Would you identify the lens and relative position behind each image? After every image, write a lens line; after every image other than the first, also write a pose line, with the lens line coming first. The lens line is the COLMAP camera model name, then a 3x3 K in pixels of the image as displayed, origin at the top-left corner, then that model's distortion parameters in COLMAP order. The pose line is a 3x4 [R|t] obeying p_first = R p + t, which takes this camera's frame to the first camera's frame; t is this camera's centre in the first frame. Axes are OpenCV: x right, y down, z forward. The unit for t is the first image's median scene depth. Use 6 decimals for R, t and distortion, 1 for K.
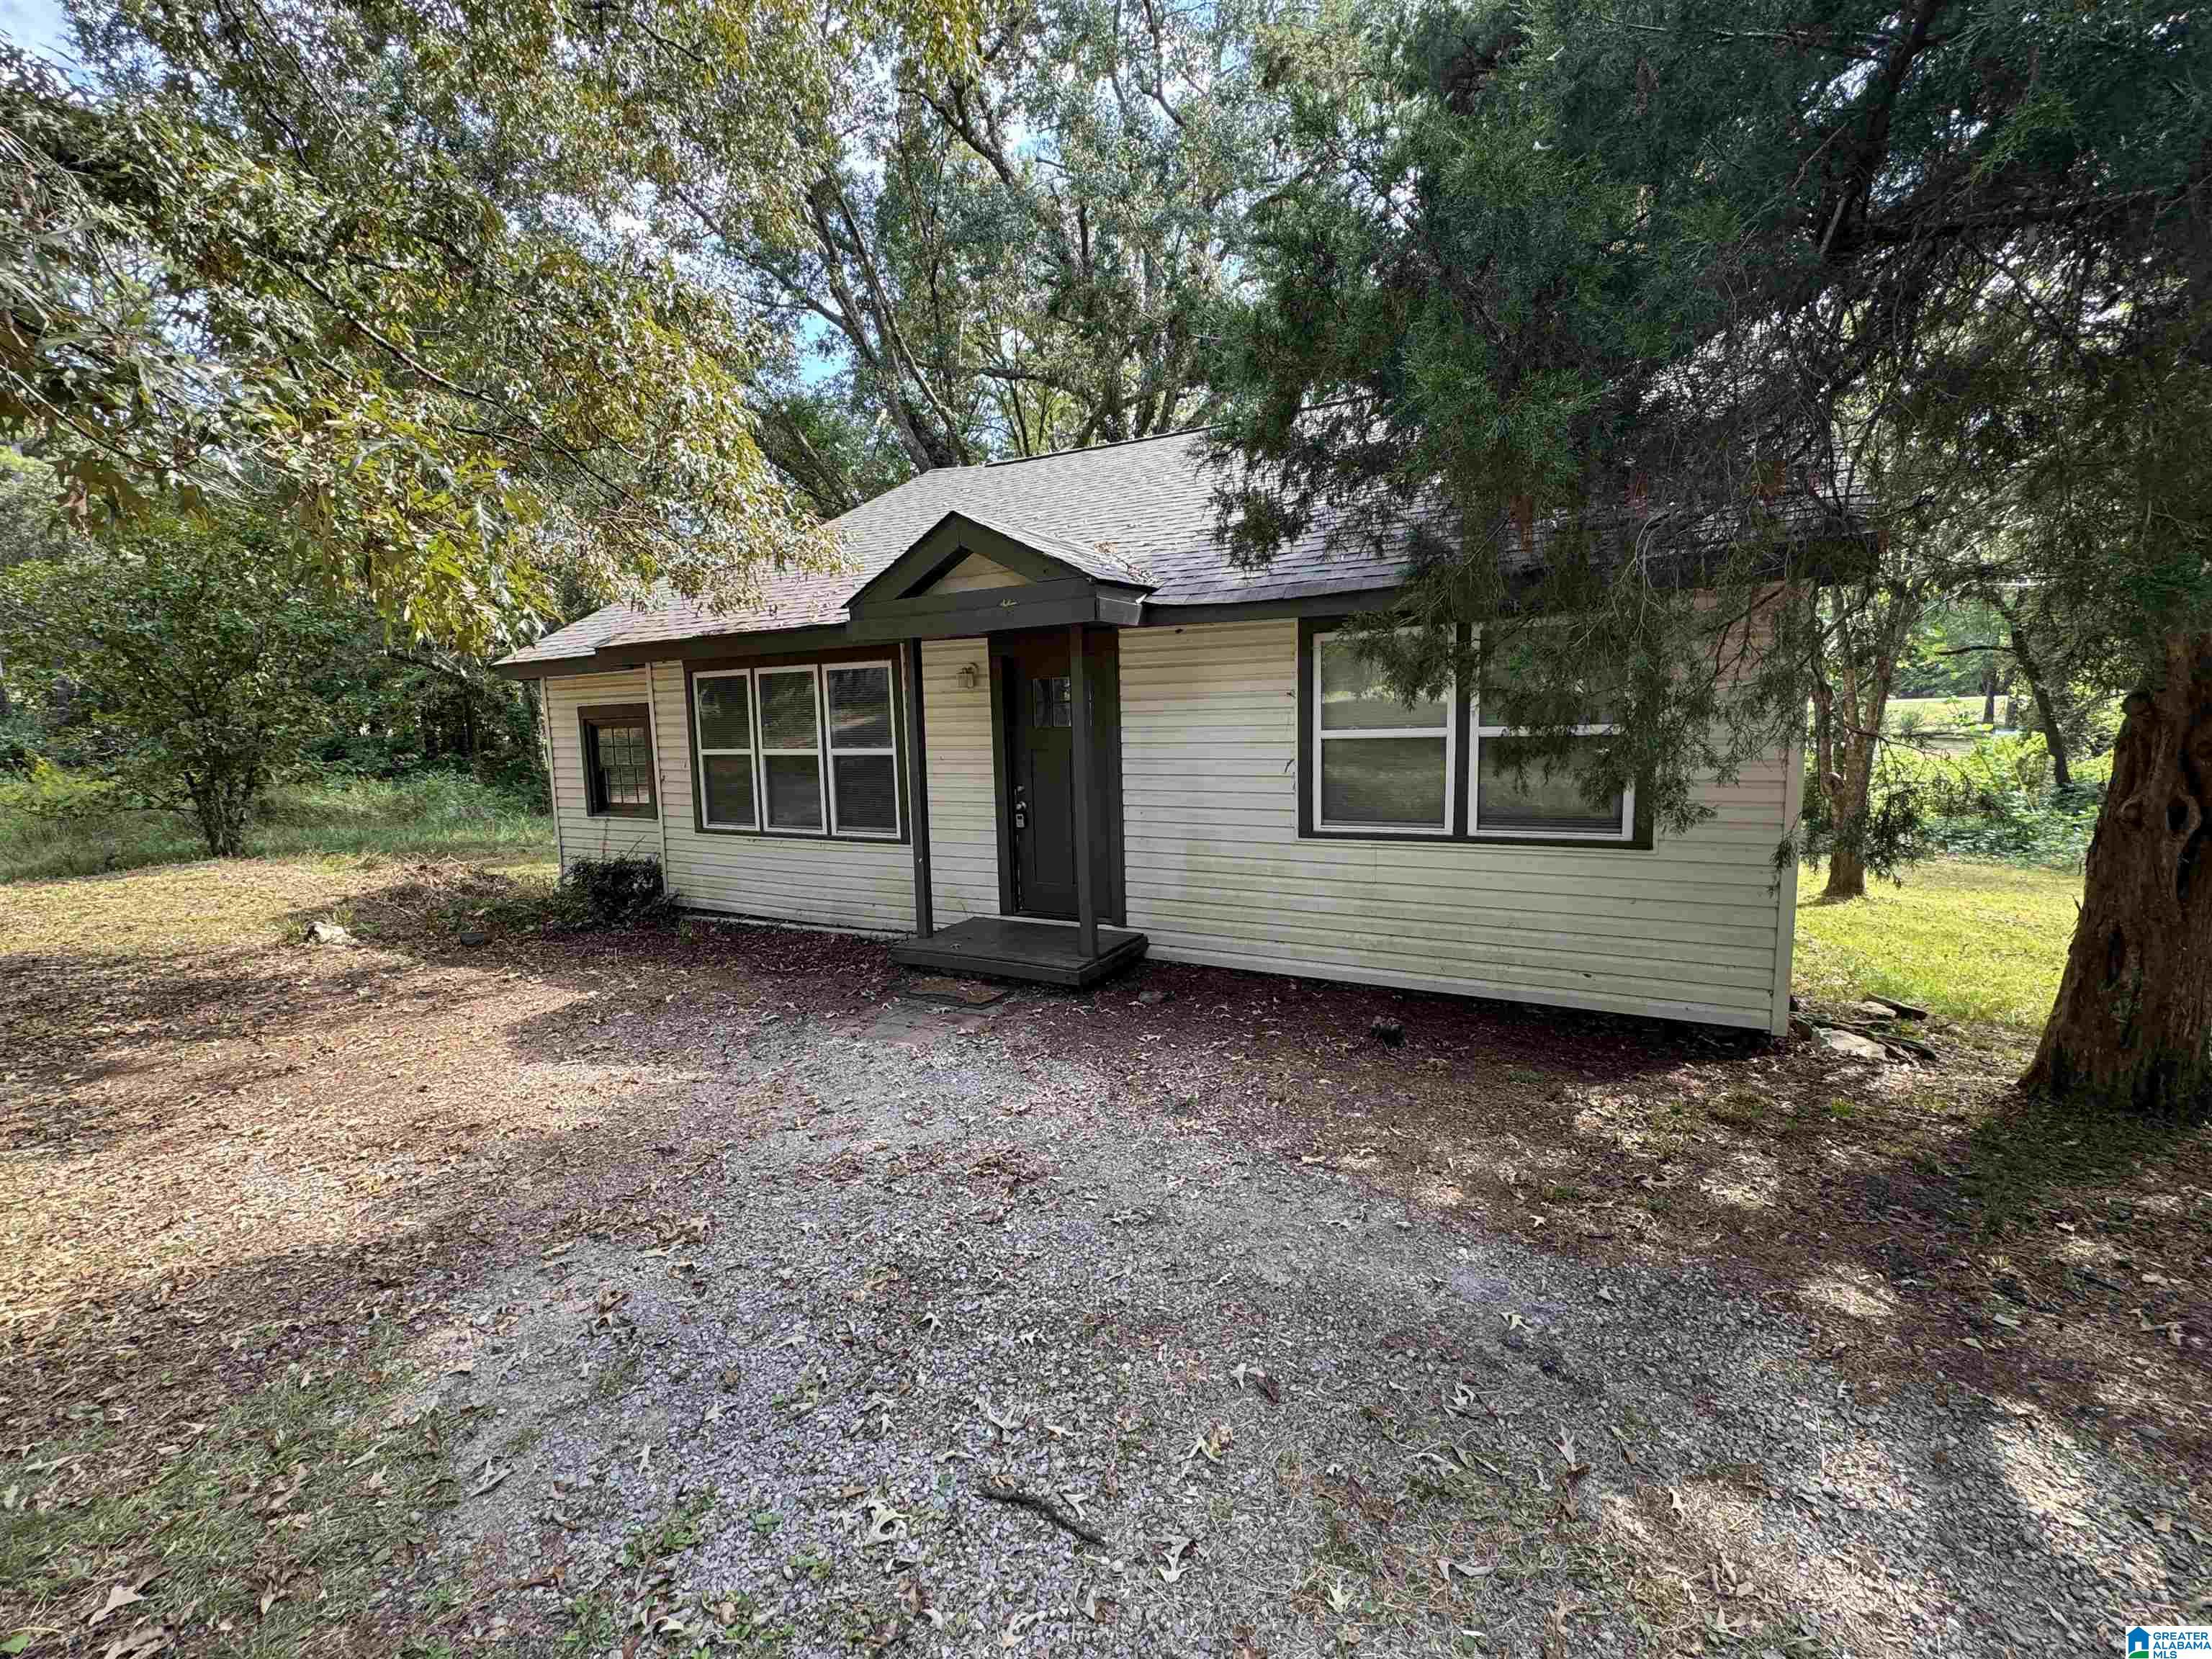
lens RADIAL K [[998.5, 0, 1106.0], [0, 998.5, 829.5], [0, 0, 1]] dist [0.000980, 0.000137]
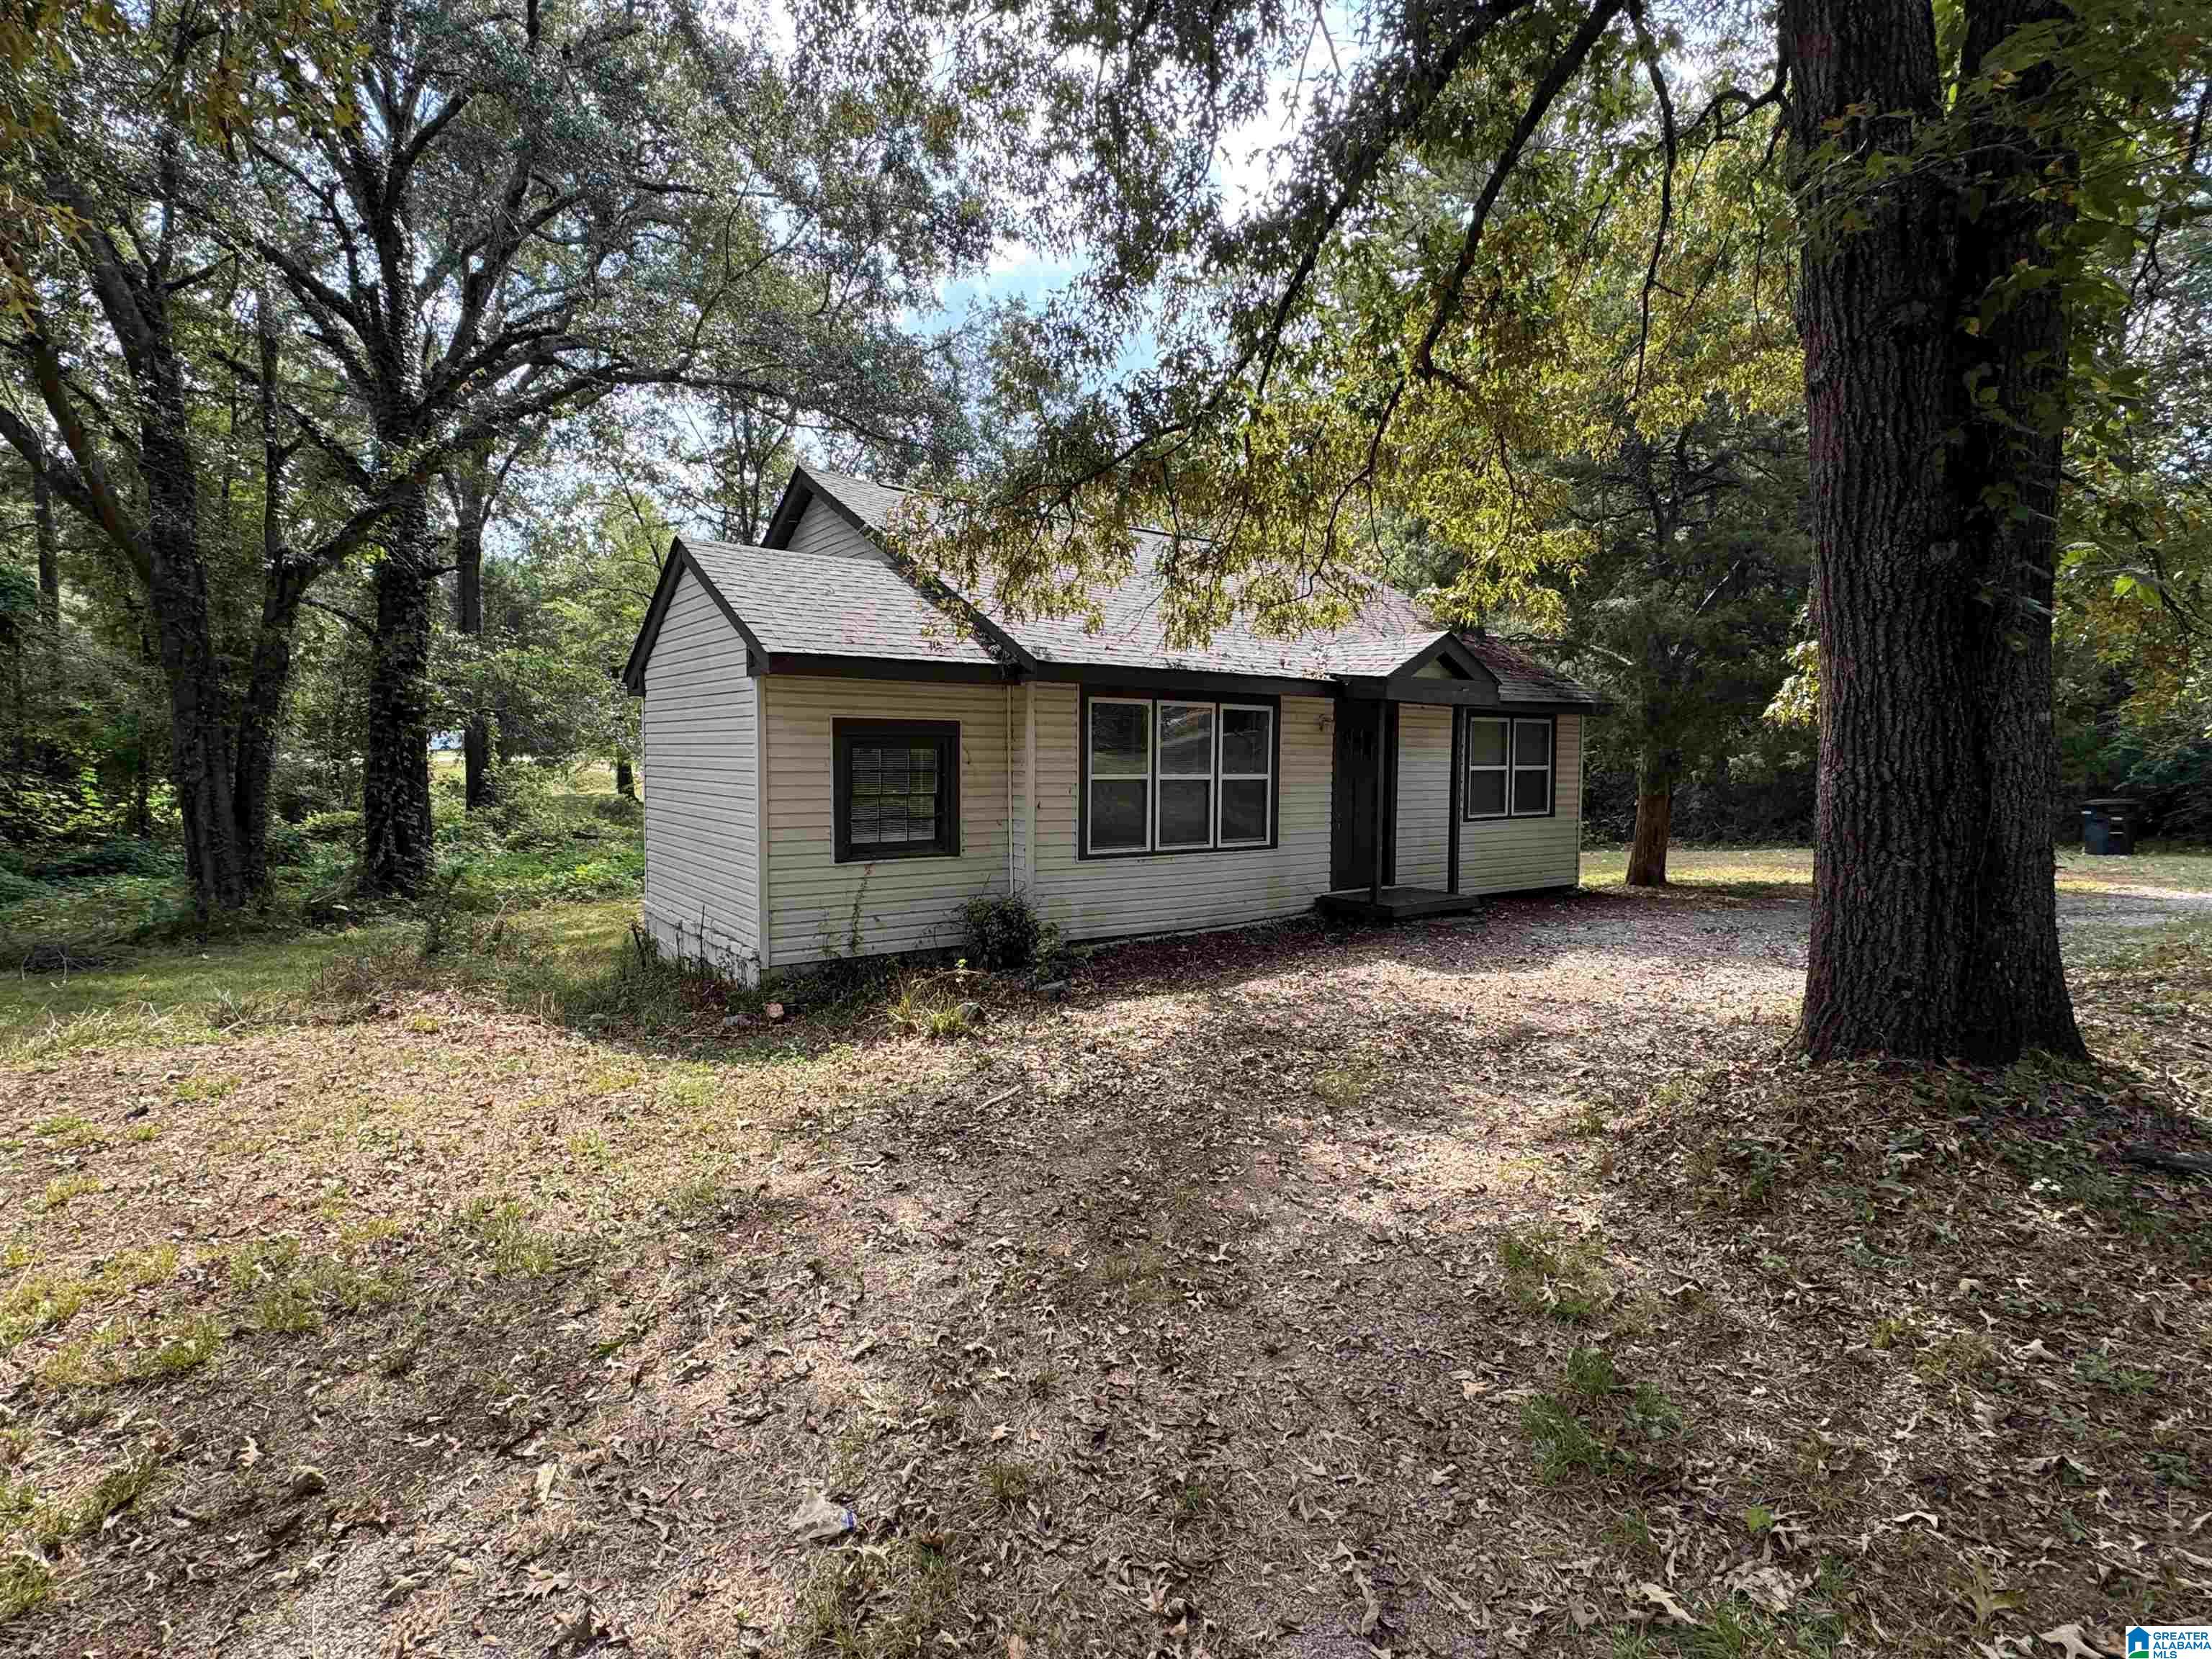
lens RADIAL K [[1076.5, 0, 1106.0], [0, 1076.5, 829.5], [0, 0, 1]] dist [-0.000530, 0.000122]
pose [[0.404441, -0.017449, 0.914398, -1.561932], [0.102457, 0.994389, -0.026342, 0.004607], [-0.908807, 0.104340, 0.403959, 0.632792]]
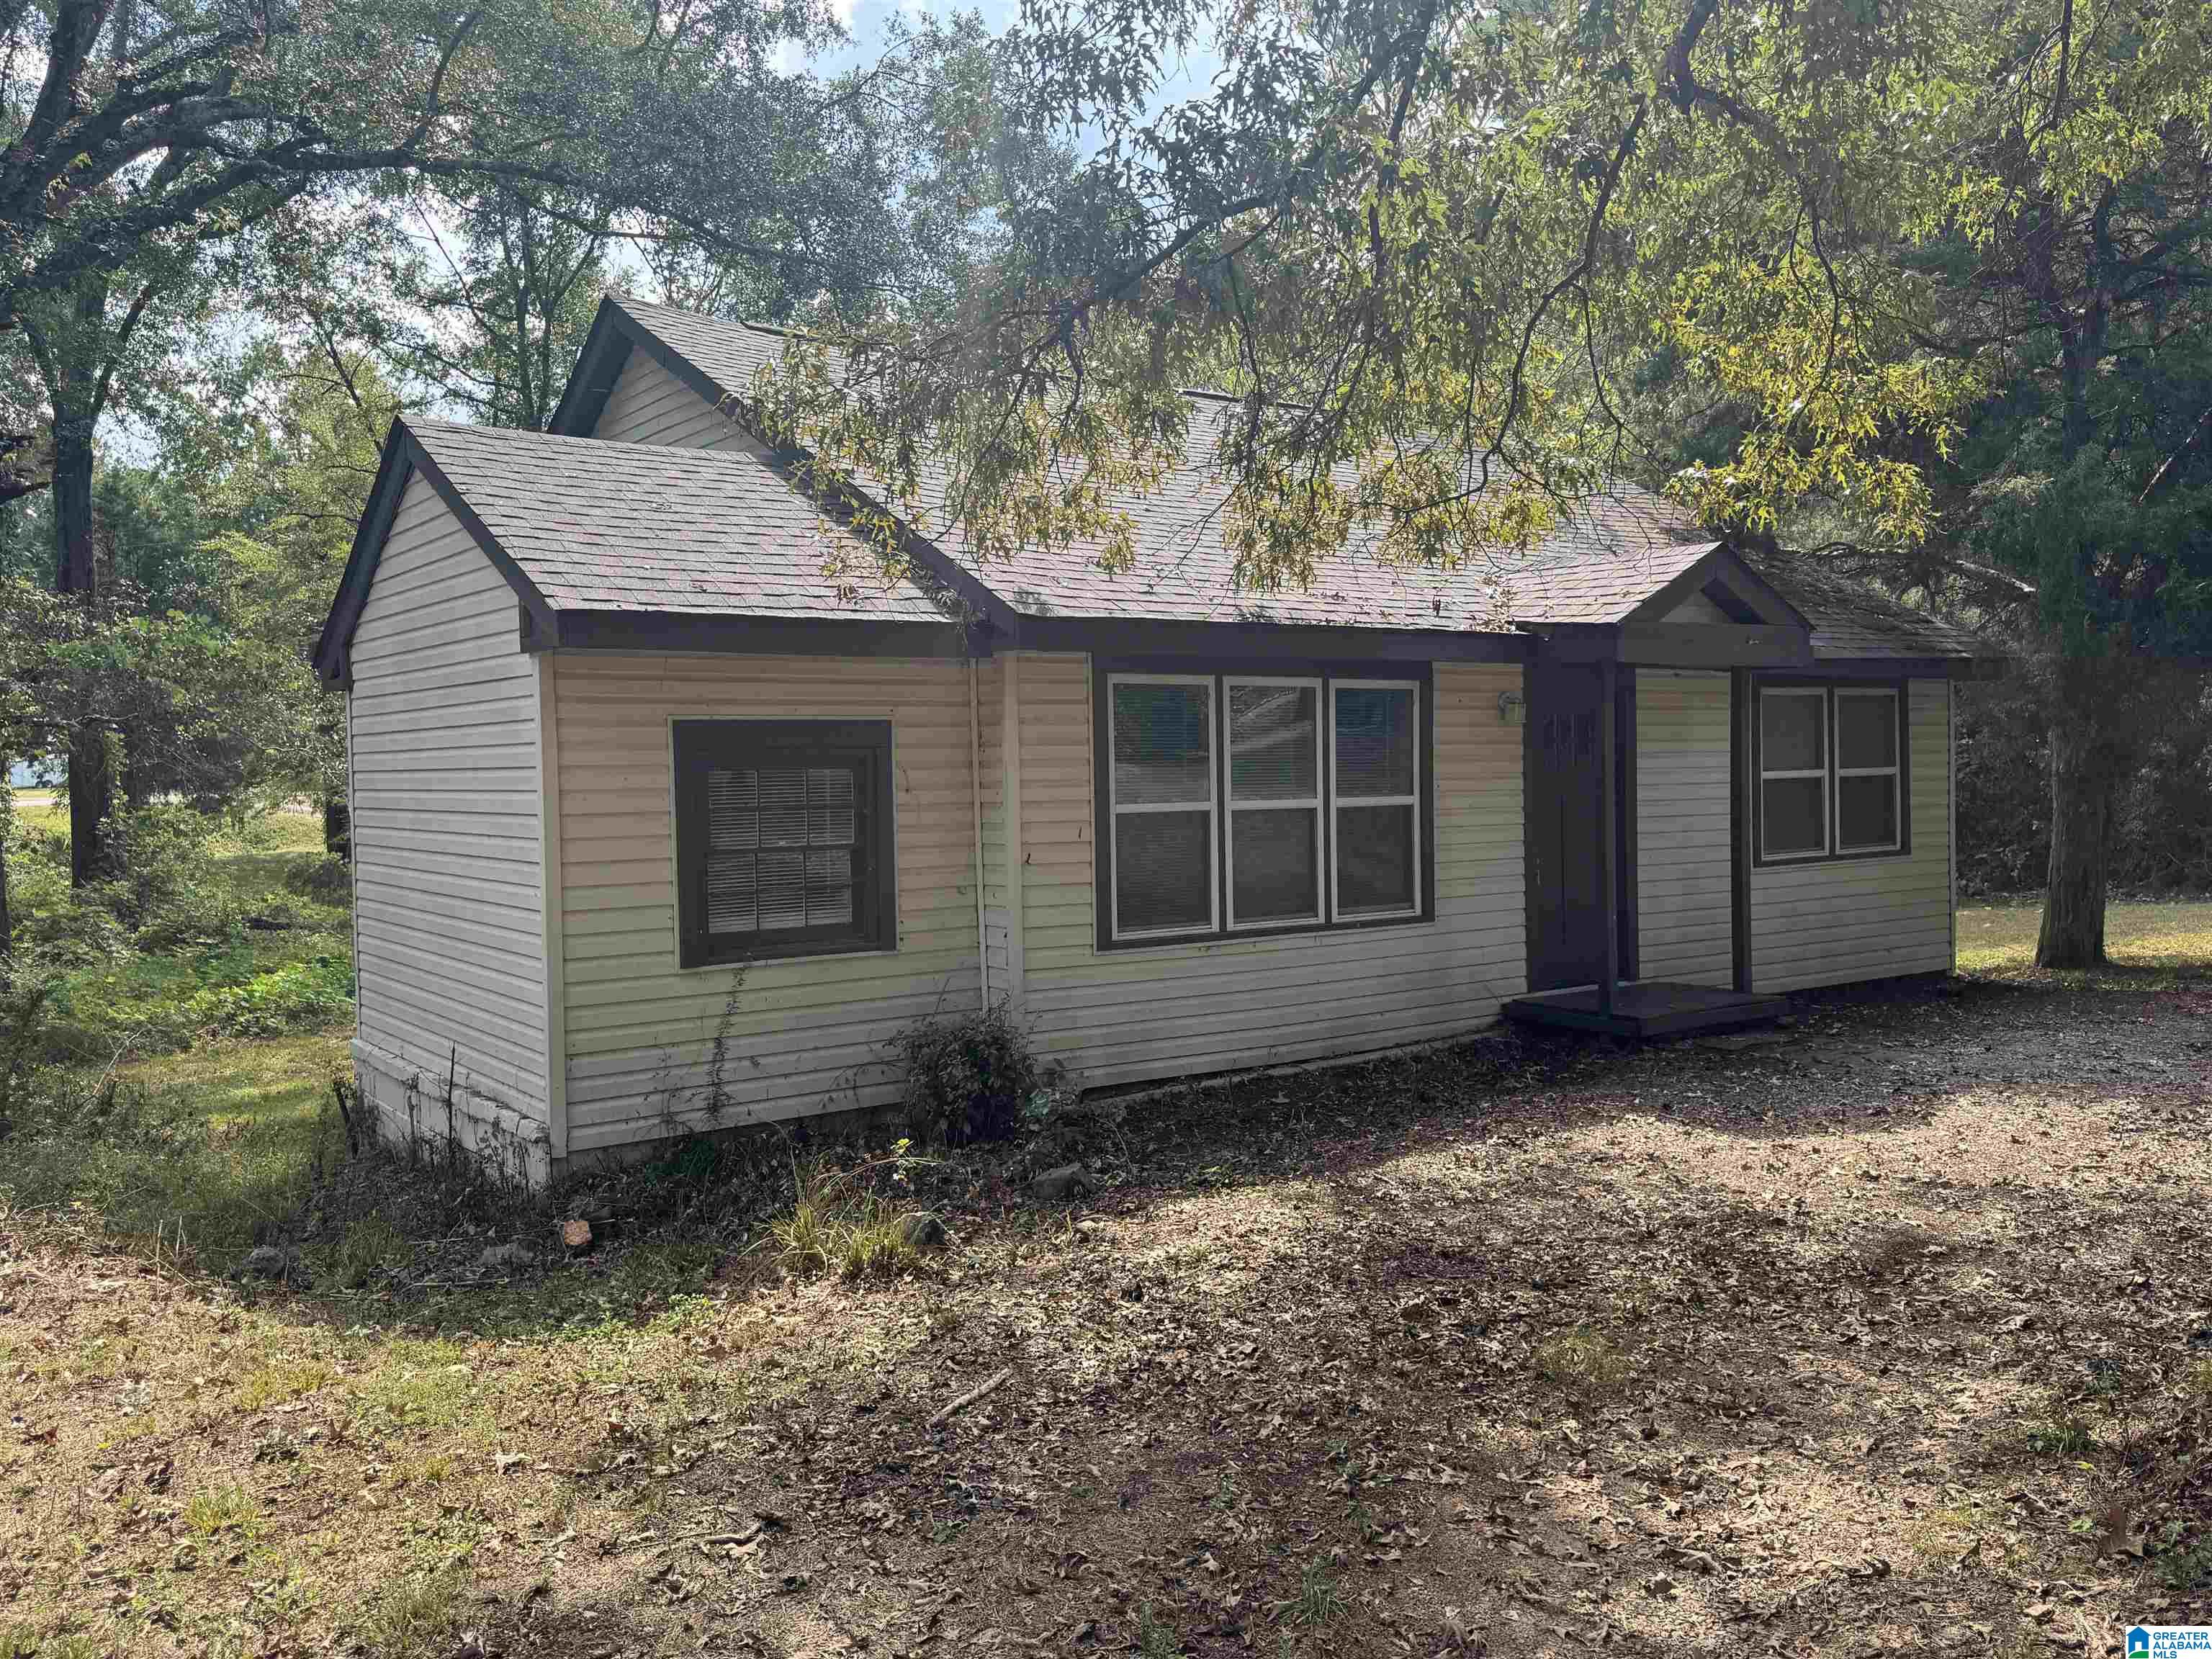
lens RADIAL K [[1747.4, 0, 1104.6], [0, 1747.4, 821.3], [0, 0, 1]] dist [0.121200, -0.186822]
pose [[0.418847, 0.006754, 0.908032, -1.516445], [0.127118, 0.989690, -0.065997, -0.003865], [-0.899115, 0.143070, 0.413670, 0.658816]]
